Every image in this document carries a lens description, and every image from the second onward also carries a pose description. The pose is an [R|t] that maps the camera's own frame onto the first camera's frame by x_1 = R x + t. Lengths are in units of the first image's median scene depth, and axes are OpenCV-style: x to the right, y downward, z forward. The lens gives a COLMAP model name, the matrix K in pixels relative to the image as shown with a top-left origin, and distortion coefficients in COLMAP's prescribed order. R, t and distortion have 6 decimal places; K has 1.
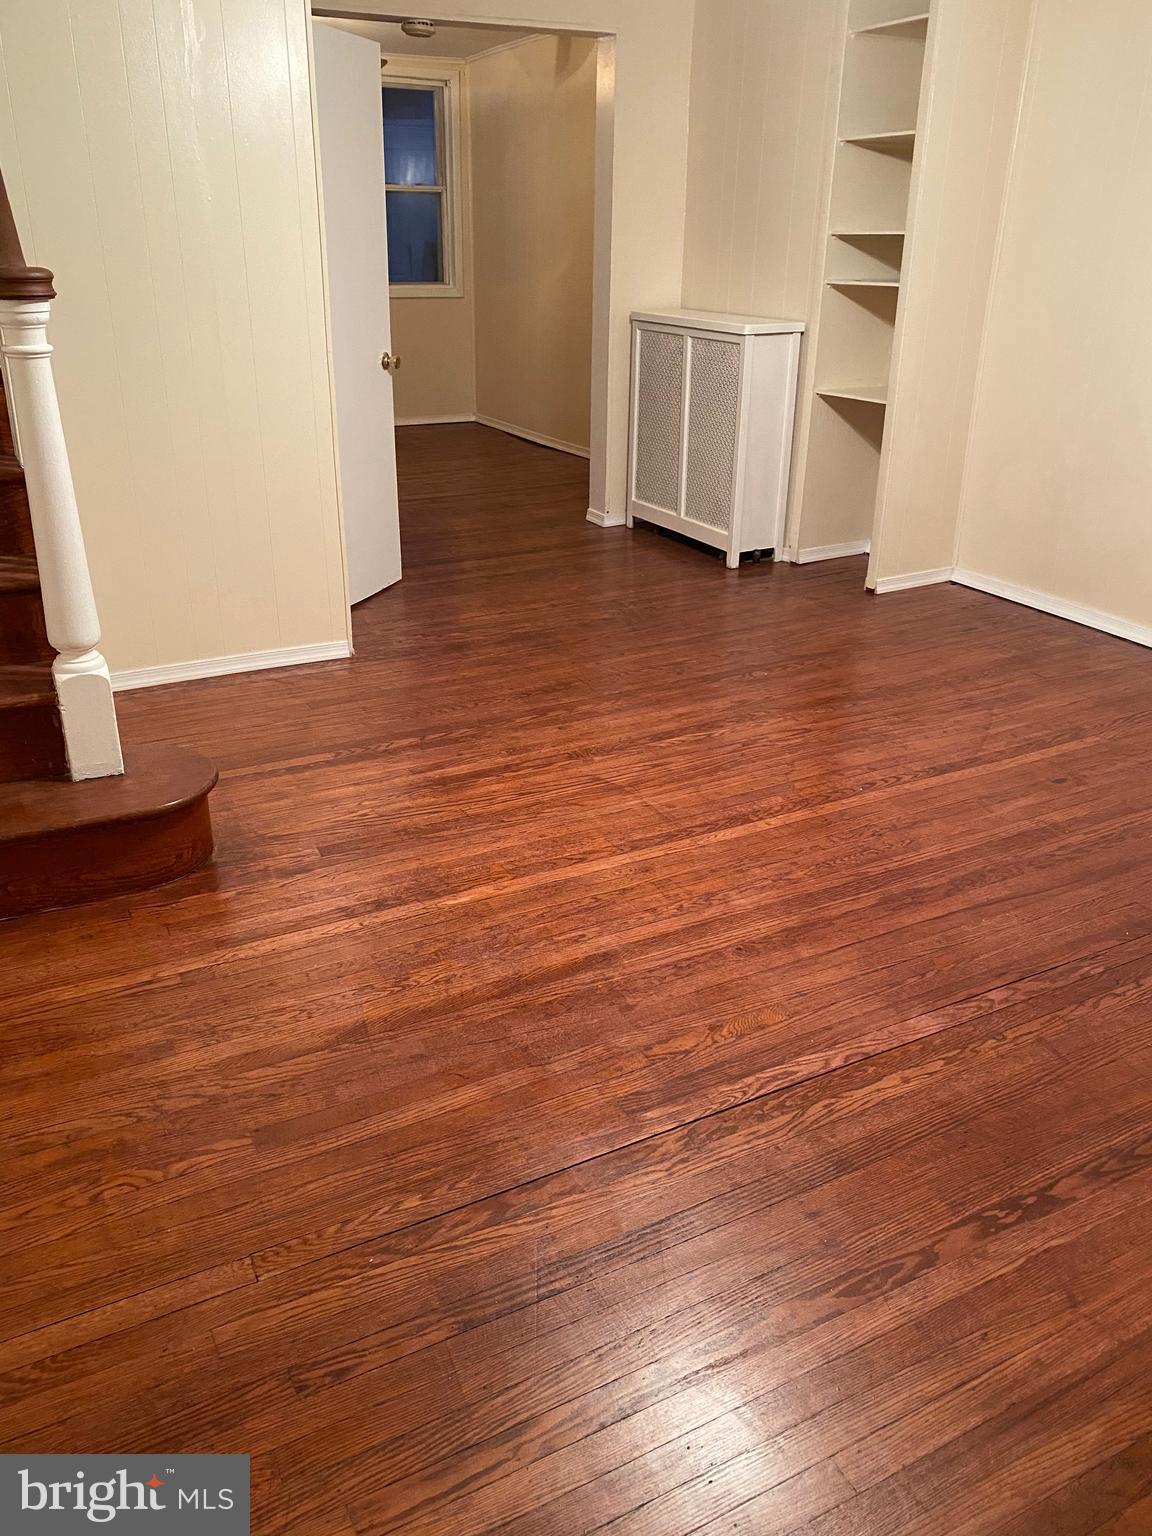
lens RADIAL K [[1184.0, 0, 579.8], [0, 1184.0, 771.1], [0, 0, 1]] dist [0.065833, -0.082878]
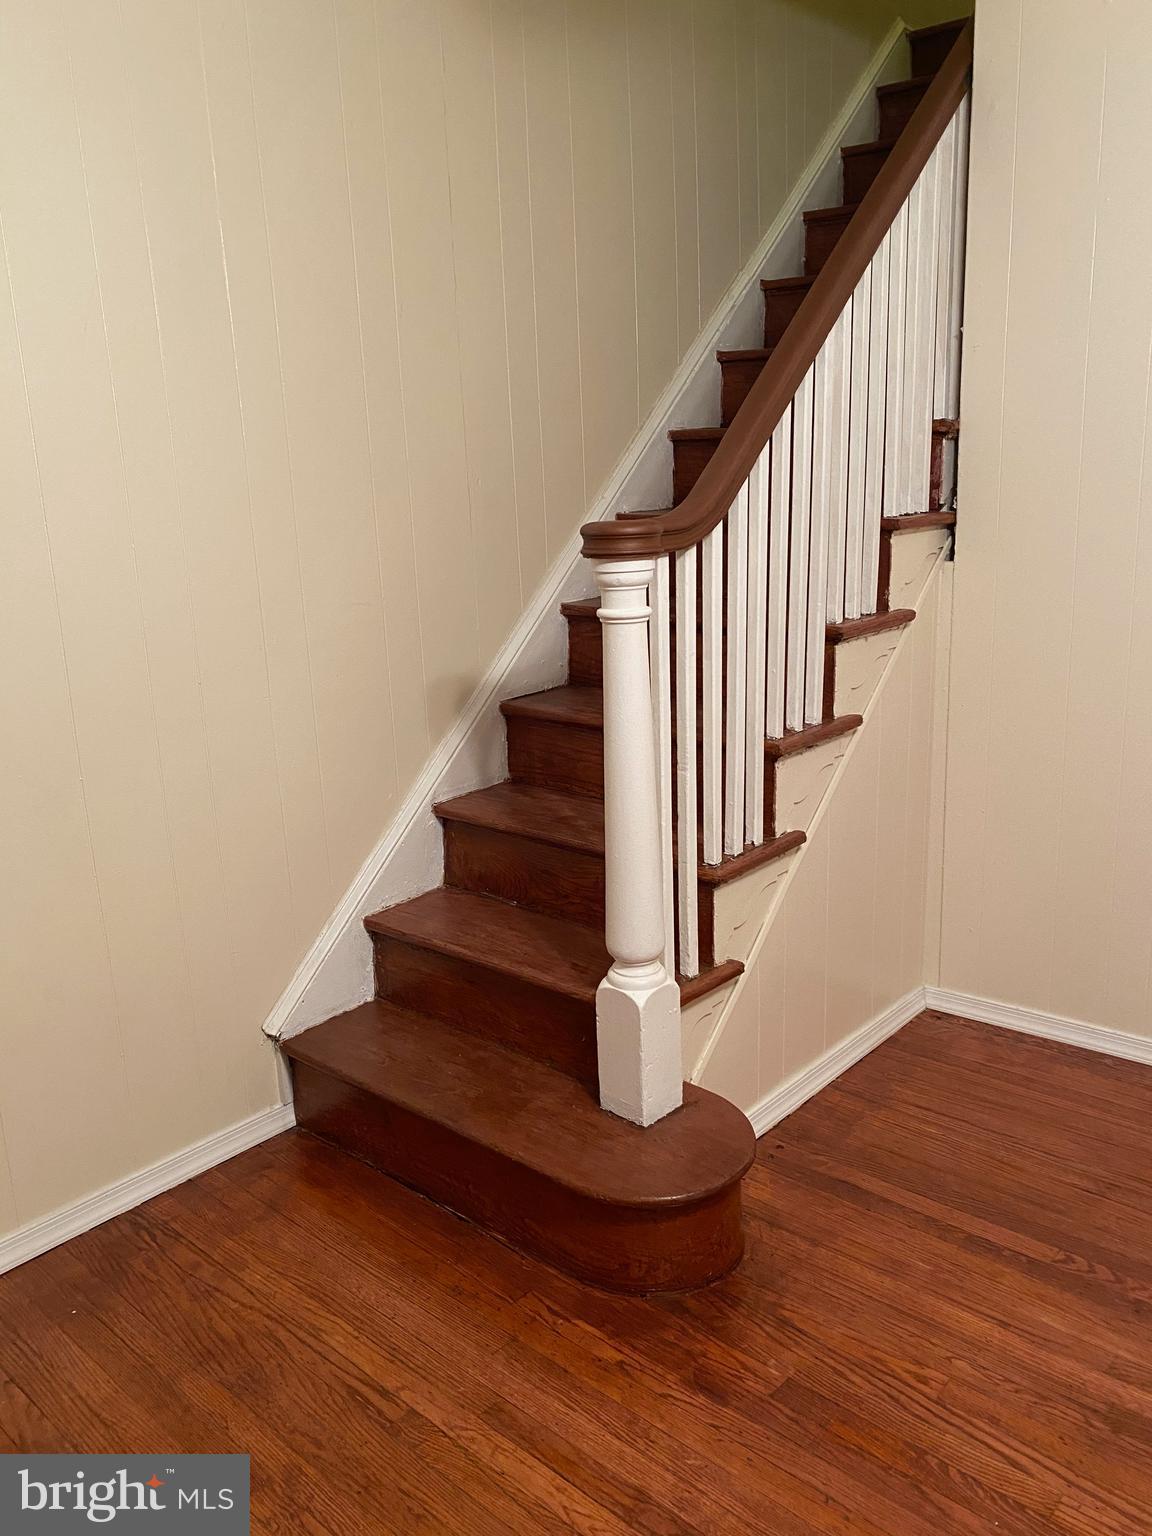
lens RADIAL K [[1184.0, 0, 578.2], [0, 1184.0, 770.0], [0, 0, 1]] dist [0.065833, -0.082878]
pose [[0.359045, 0.190289, -0.913716, 0.231400], [-0.344998, 0.936715, 0.059511, -0.212950], [0.867216, 0.293863, 0.401972, 0.504947]]
